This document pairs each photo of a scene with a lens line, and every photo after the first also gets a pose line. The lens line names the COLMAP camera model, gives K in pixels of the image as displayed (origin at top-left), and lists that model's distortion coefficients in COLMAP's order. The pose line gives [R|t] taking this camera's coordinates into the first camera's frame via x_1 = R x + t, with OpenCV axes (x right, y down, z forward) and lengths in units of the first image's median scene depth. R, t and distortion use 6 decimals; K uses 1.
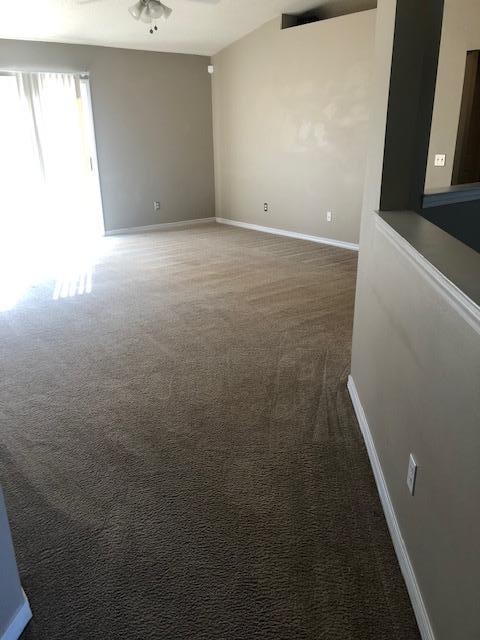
lens RADIAL K [[524.3, 0, 237.9], [0, 524.3, 318.4], [0, 0, 1]] dist [0.036787, -0.030857]
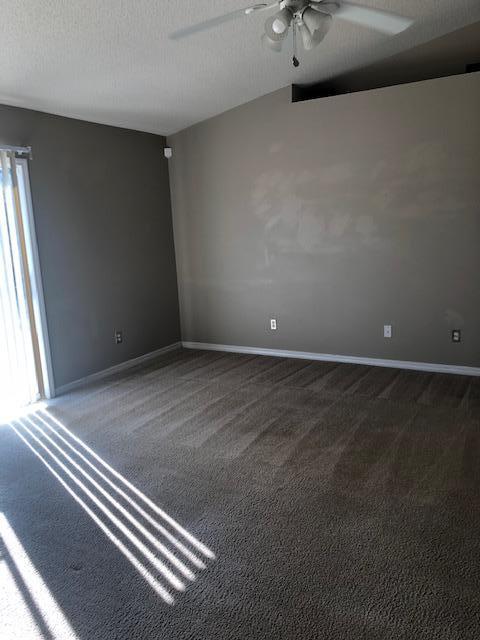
lens RADIAL K [[524.3, 0, 241.7], [0, 524.3, 324.6], [0, 0, 1]] dist [0.036787, -0.030857]
pose [[0.922925, -0.101305, 0.371412, -0.292321], [0.158798, 0.979036, -0.127561, -0.133570], [-0.350703, 0.176709, 0.919664, 0.354301]]
